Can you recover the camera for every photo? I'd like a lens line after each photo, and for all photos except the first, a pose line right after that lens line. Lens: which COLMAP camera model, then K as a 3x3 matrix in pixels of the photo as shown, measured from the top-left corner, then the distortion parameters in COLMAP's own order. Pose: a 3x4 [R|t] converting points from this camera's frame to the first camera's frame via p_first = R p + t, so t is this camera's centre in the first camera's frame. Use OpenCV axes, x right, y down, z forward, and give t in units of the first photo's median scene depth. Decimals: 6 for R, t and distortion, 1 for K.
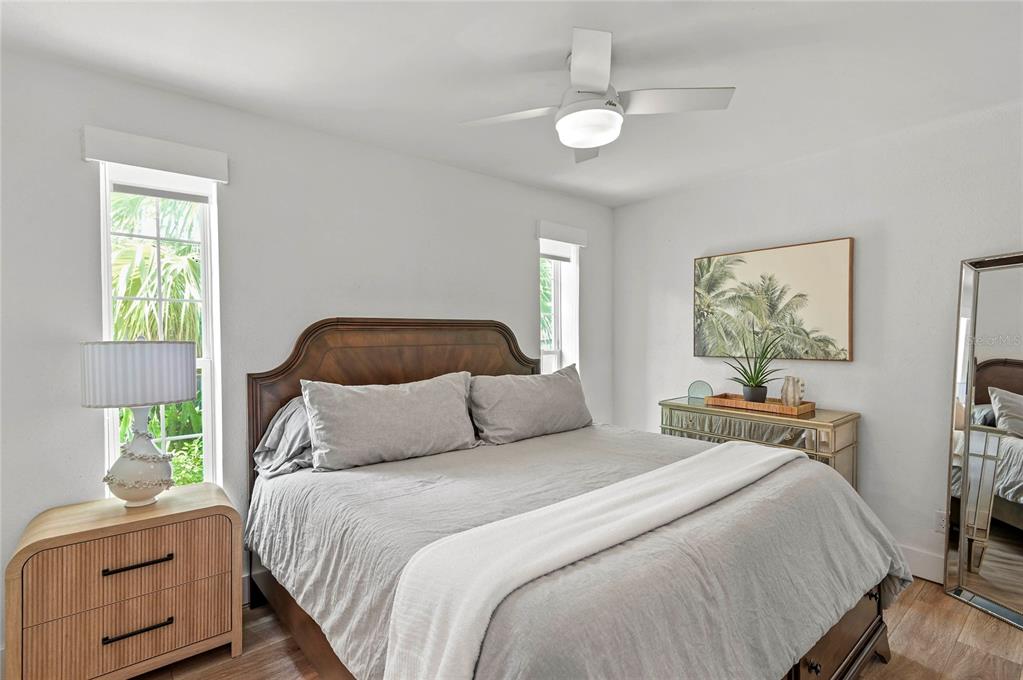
lens RADIAL K [[484.9, 0, 511.5], [0, 484.9, 340.0], [0, 0, 1]] dist [0.001401, 0.000201]
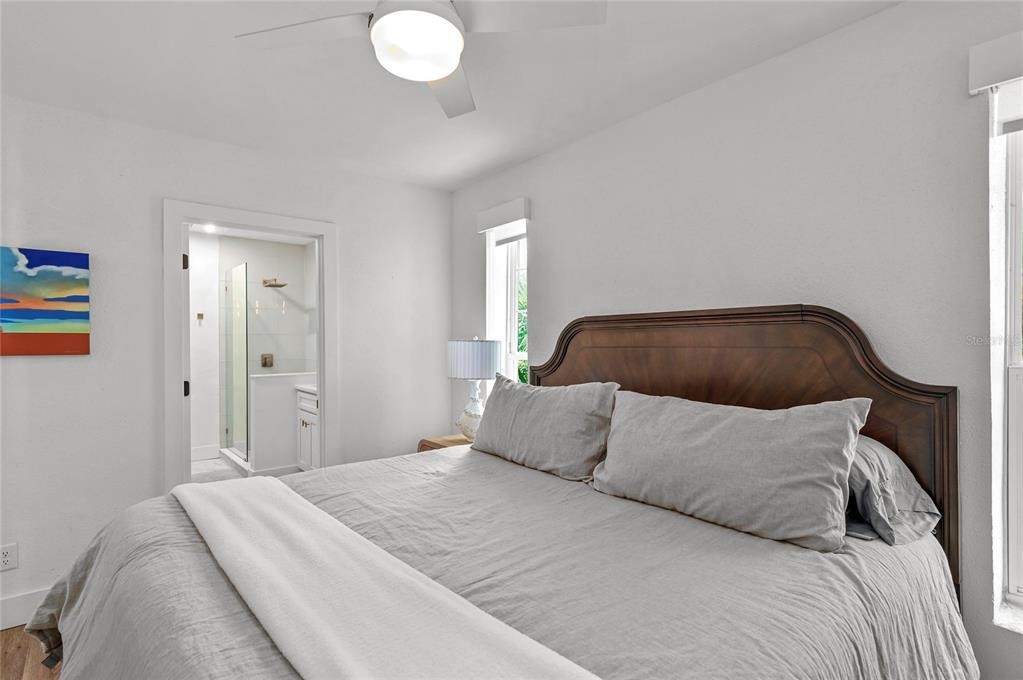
lens RADIAL K [[505.7, 0, 511.5], [0, 505.7, 340.0], [0, 0, 1]] dist [0.013786, -0.000620]
pose [[0.000124, 0.008282, -0.999966, 0.639510], [0.006426, 0.999945, 0.008283, -0.008185], [0.999979, -0.006427, 0.000071, 0.790686]]
